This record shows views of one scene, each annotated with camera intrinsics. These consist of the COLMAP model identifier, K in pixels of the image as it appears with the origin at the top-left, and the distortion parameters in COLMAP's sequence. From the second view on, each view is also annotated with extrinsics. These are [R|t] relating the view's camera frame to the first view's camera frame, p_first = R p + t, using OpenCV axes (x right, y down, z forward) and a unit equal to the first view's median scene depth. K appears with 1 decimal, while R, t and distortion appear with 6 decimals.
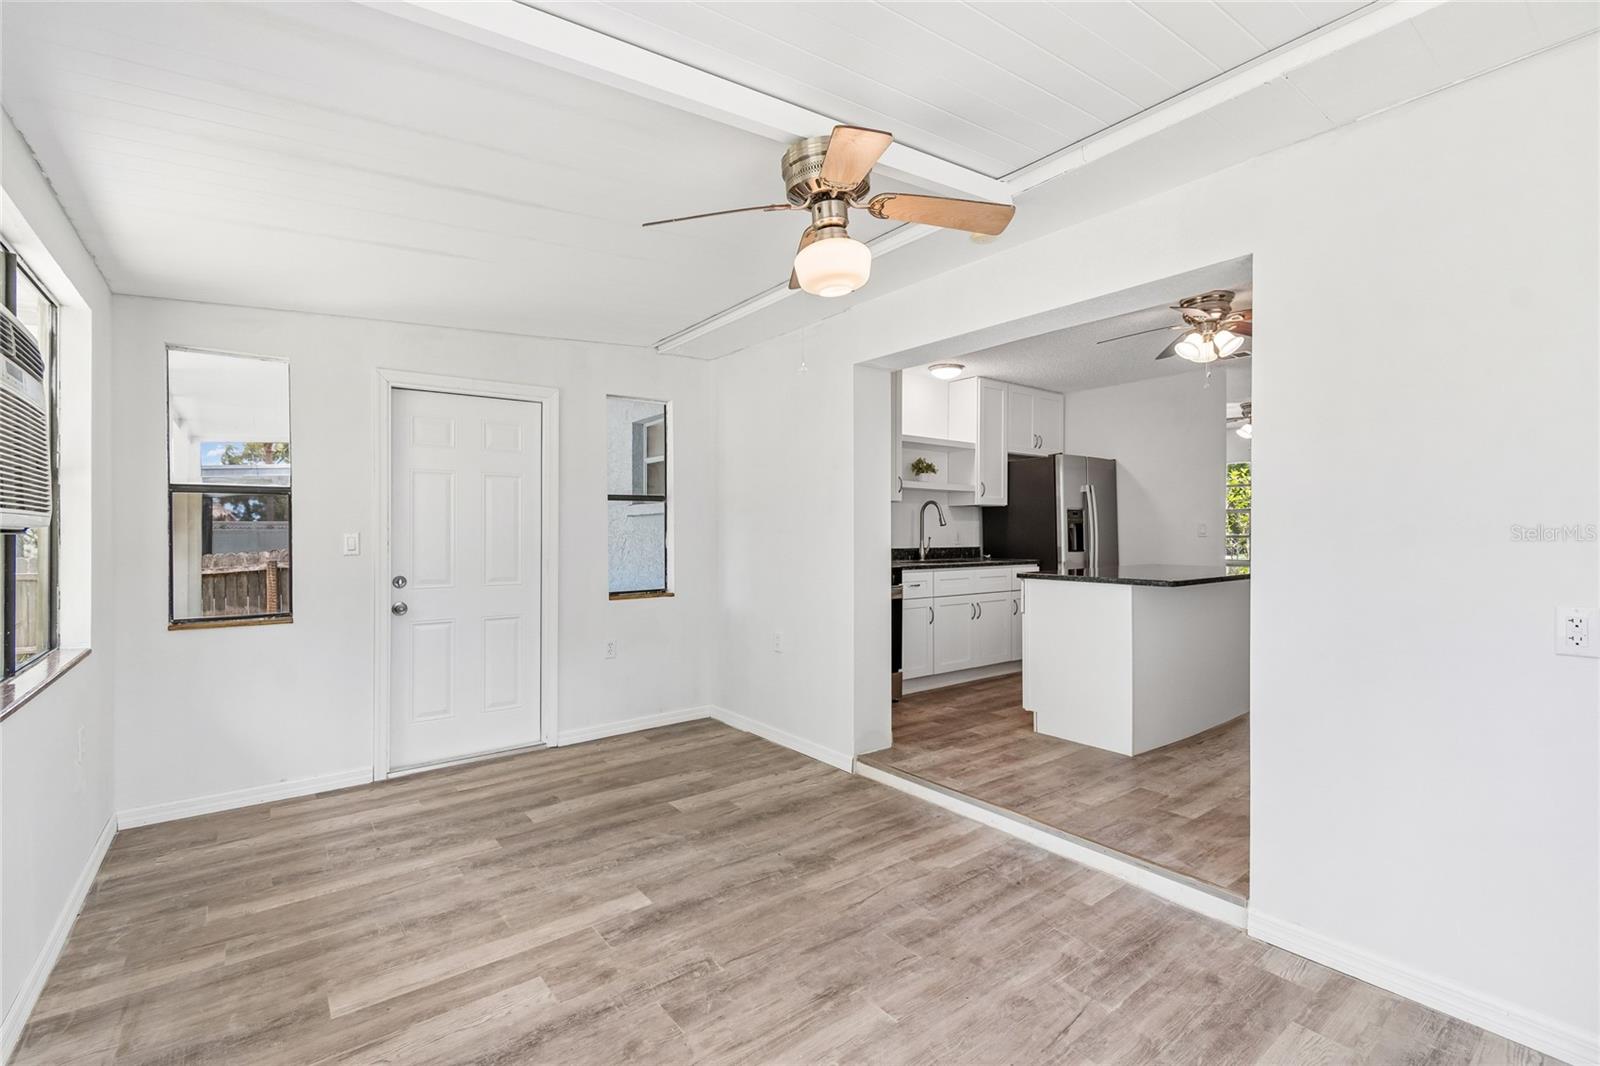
lens RADIAL K [[707.7, 0, 787.4], [0, 707.7, 529.6], [0, 0, 1]] dist [0.005983, -0.001457]
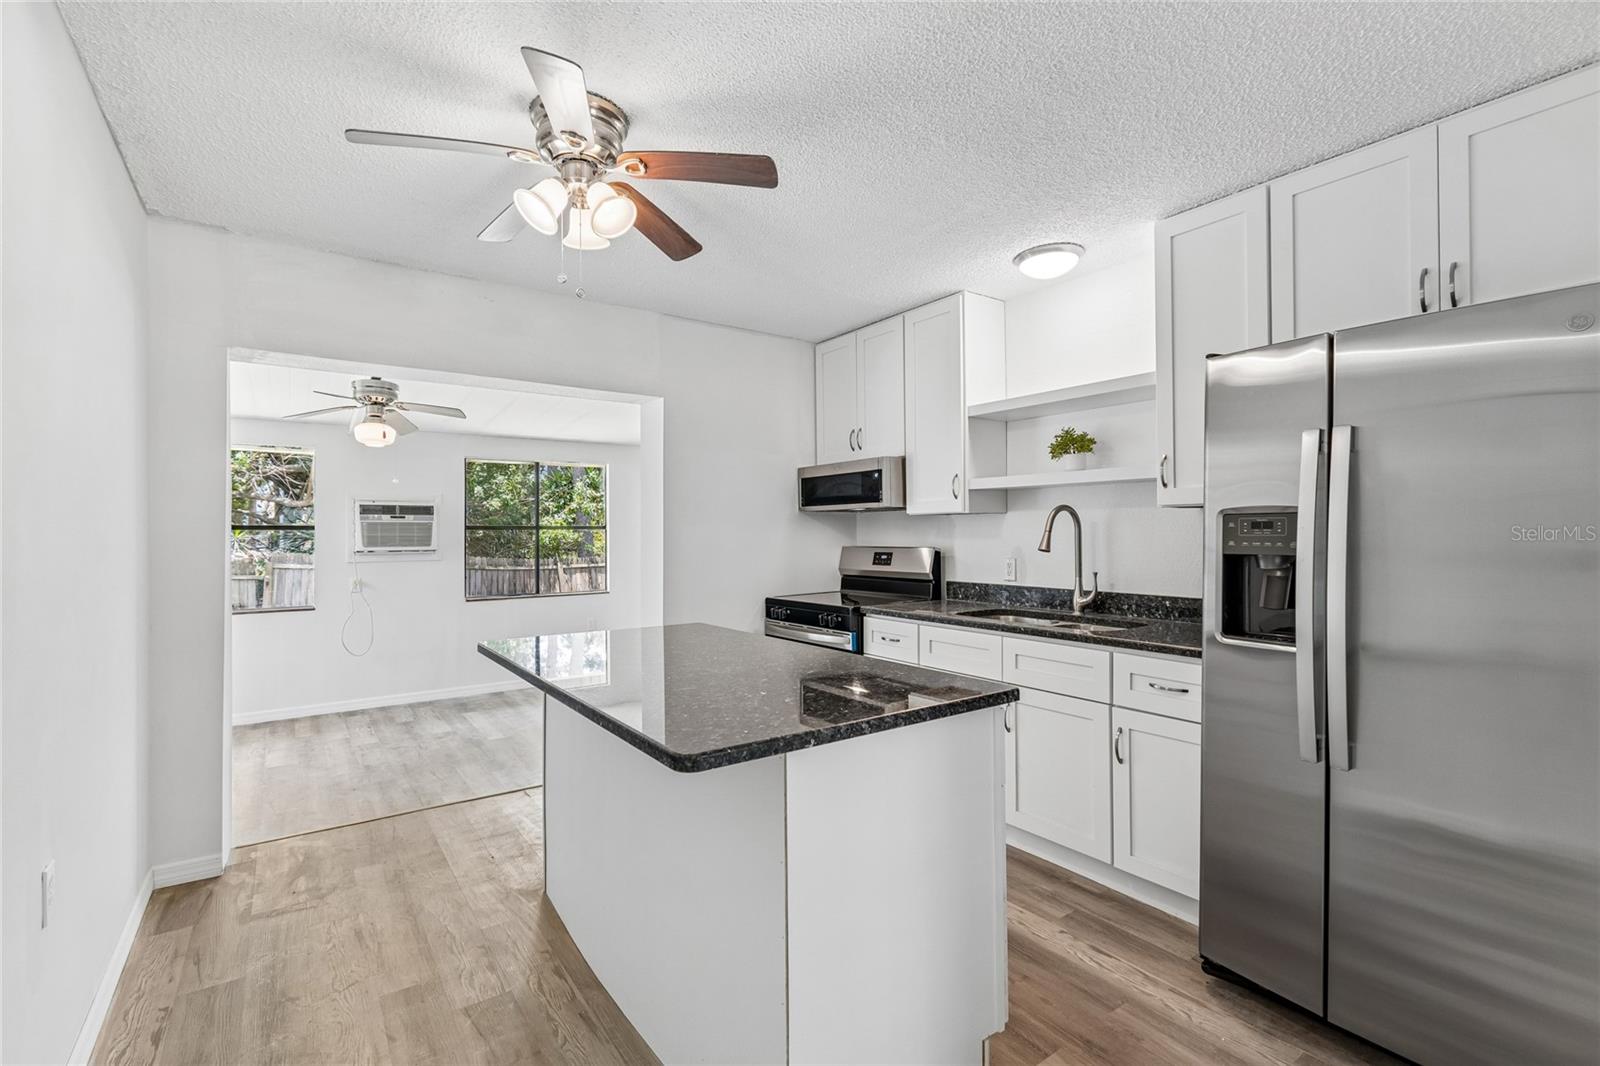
lens RADIAL K [[708.5, 0, 787.9], [0, 708.5, 526.4], [0, 0, 1]] dist [0.001055, -0.000370]
pose [[-0.031996, -0.008715, -0.999450, 1.220721], [0.008715, 0.999922, -0.008998, -0.034423], [0.999450, -0.008998, -0.031918, 1.305129]]
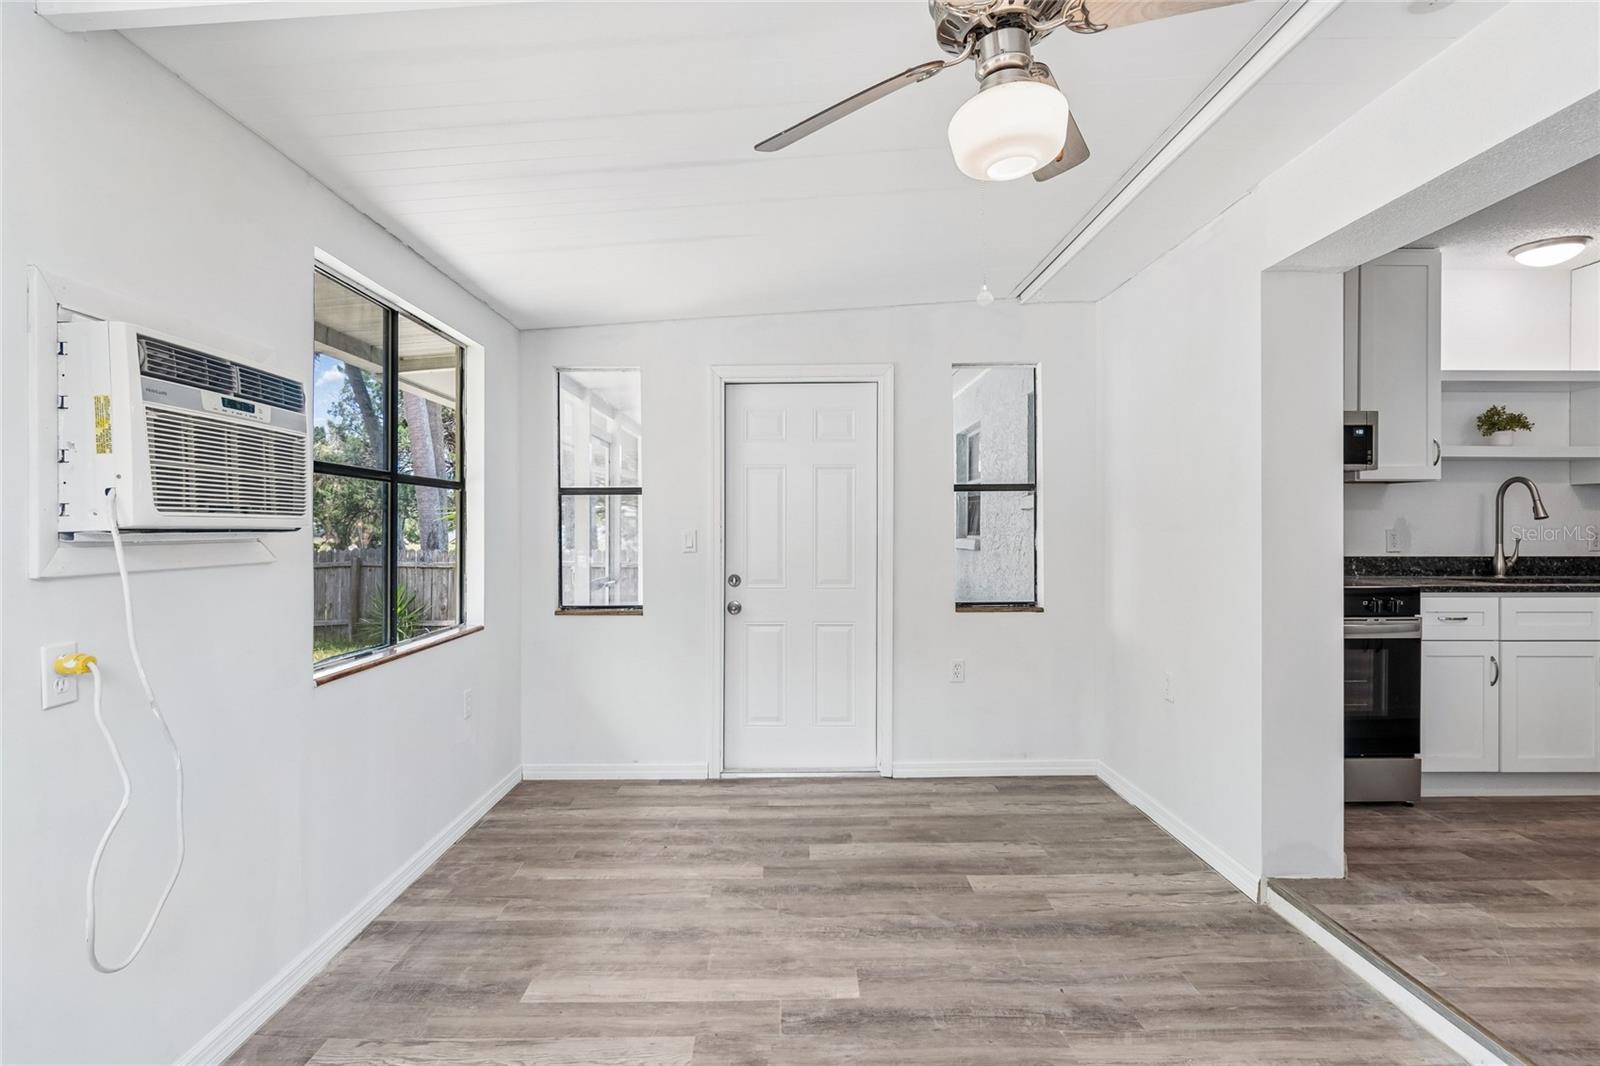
lens RADIAL K [[812.1, 0, 788.9], [0, 812.1, 526.9], [0, 0, 1]] dist [0.001574, -0.002502]
pose [[0.799512, -0.000872, -0.600649, 0.200872], [0.001980, 0.999997, 0.001185, -0.001789], [0.600647, -0.002137, 0.799512, 0.153163]]
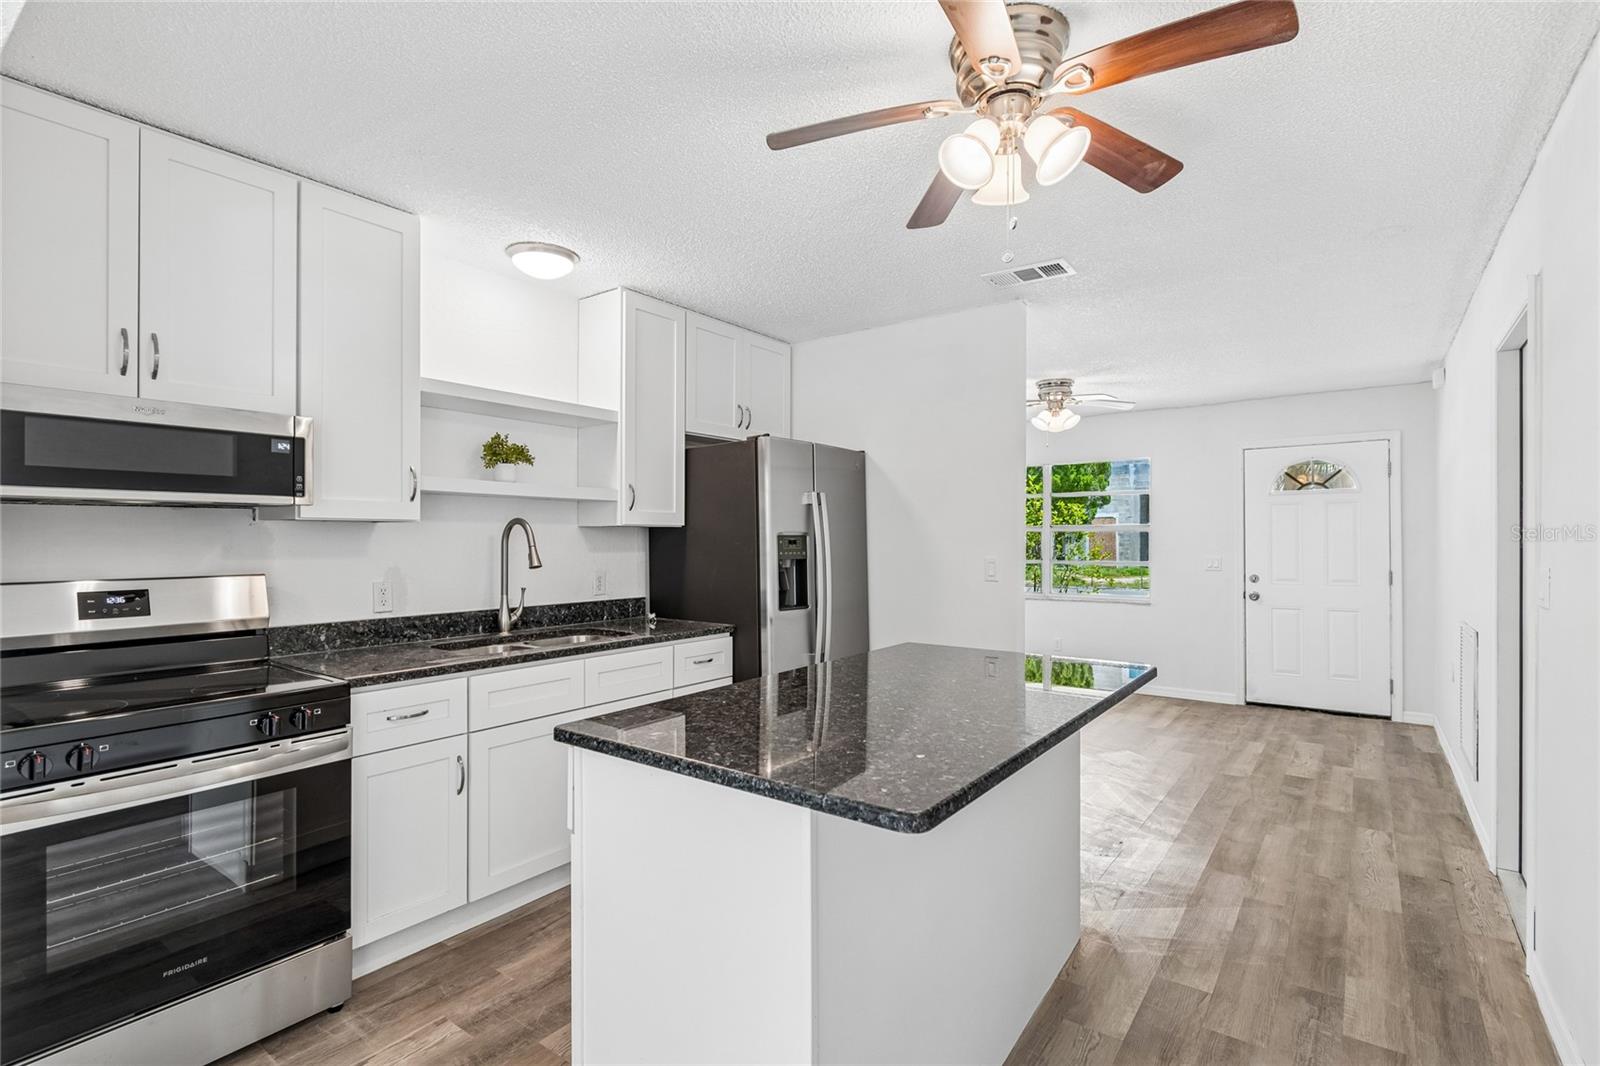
lens RADIAL K [[758.1, 0, 790.8], [0, 758.1, 539.6], [0, 0, 1]] dist [0.002472, 0.000040]
pose [[0.961124, -0.000794, 0.276114, 0.390486], [-0.000449, 0.999990, 0.004439, -0.044966], [-0.276115, -0.004390, 0.961115, 0.684772]]
